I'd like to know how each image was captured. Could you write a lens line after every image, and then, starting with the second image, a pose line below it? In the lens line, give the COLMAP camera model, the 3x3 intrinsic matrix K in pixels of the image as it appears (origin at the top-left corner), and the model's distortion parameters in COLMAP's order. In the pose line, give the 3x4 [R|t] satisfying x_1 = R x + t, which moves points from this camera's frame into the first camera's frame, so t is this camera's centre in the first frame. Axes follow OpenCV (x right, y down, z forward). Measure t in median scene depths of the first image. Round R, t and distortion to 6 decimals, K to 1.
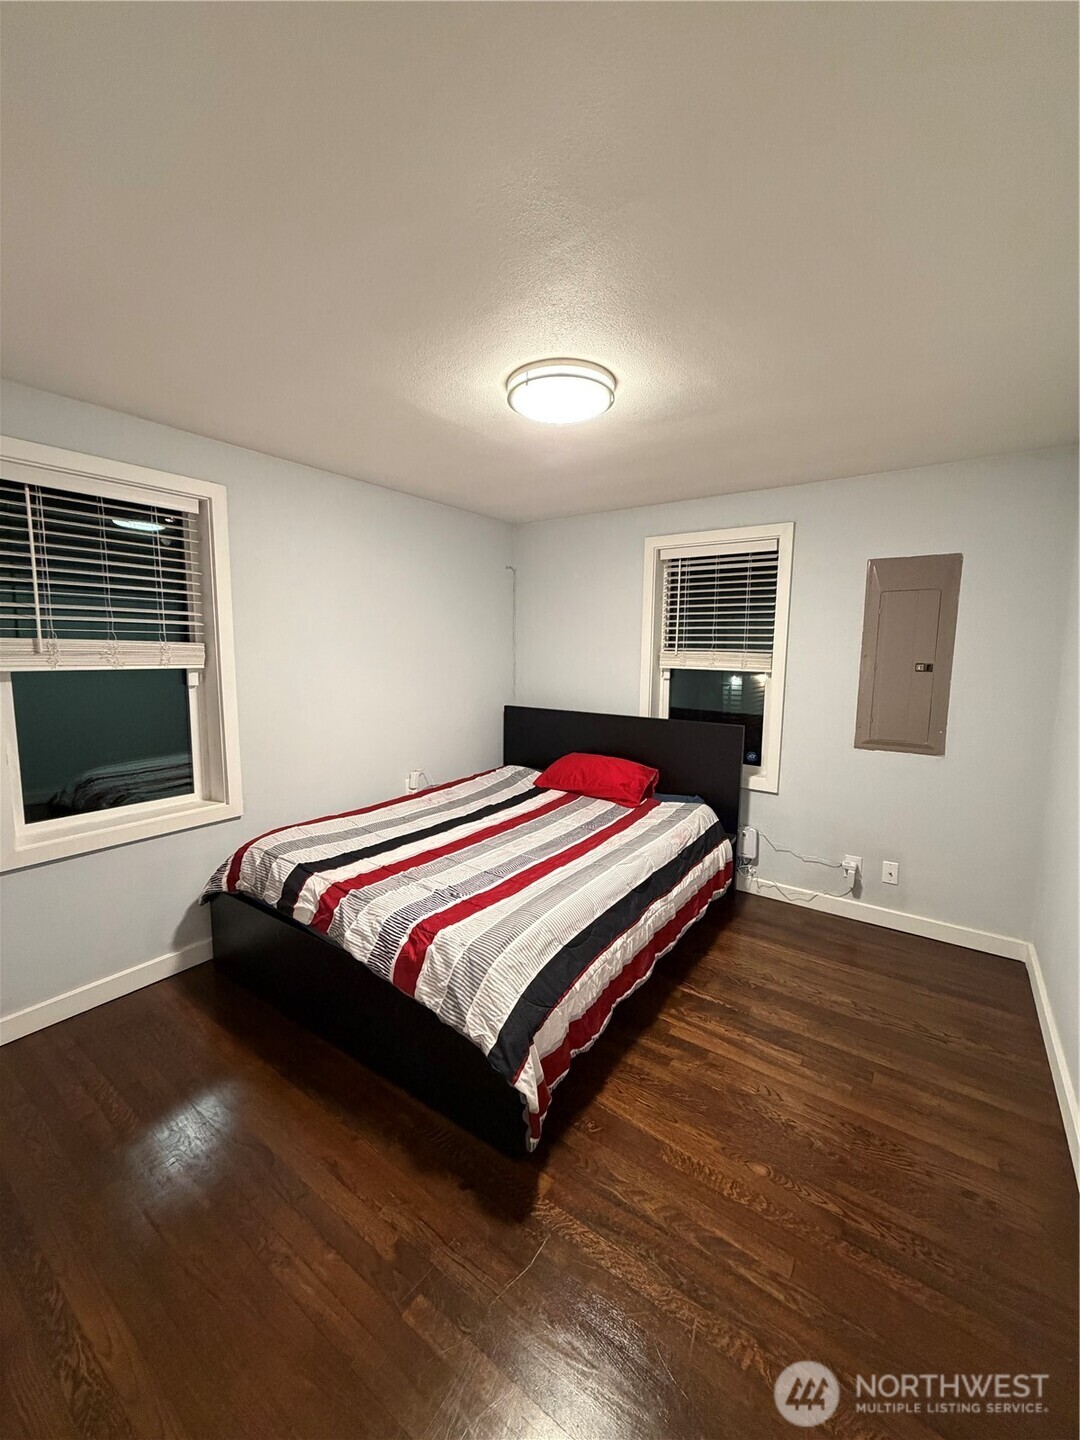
lens RADIAL K [[575.0, 0, 541.4], [0, 575.0, 713.8], [0, 0, 1]] dist [0.001765, 0.000087]
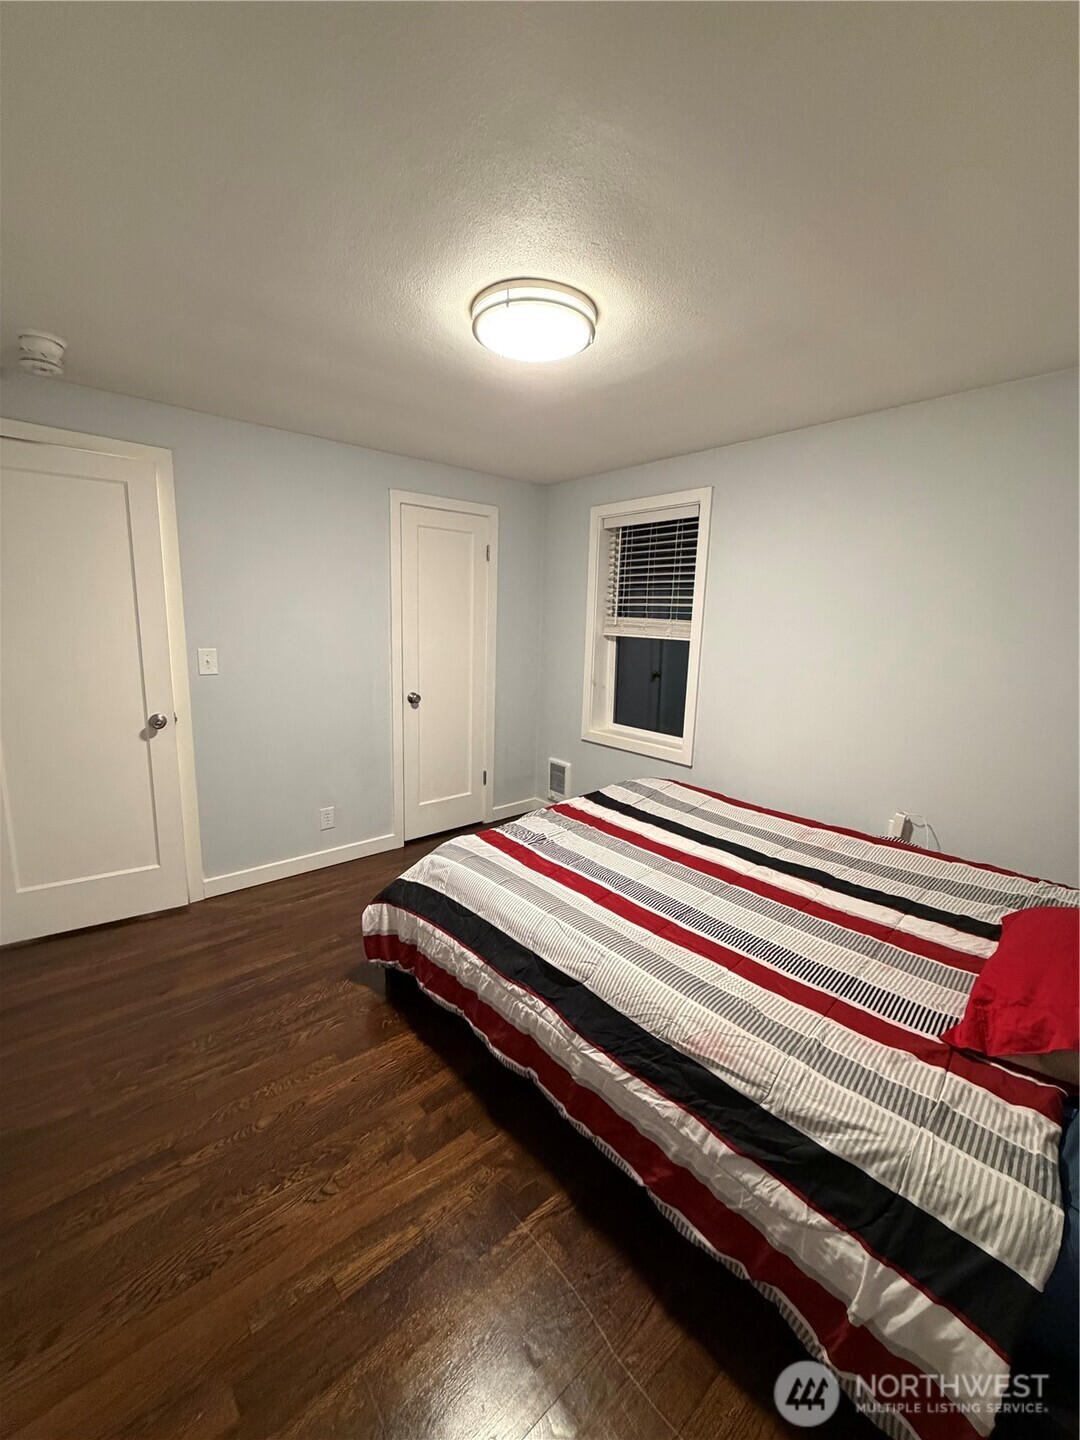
lens RADIAL K [[575.0, 0, 541.4], [0, 575.0, 713.8], [0, 0, 1]] dist [0.001765, 0.000087]
pose [[-0.235270, 0.148341, -0.960543, 0.756831], [-0.141570, 0.972514, 0.184865, -0.116984], [0.961564, 0.179477, -0.207802, 1.030431]]
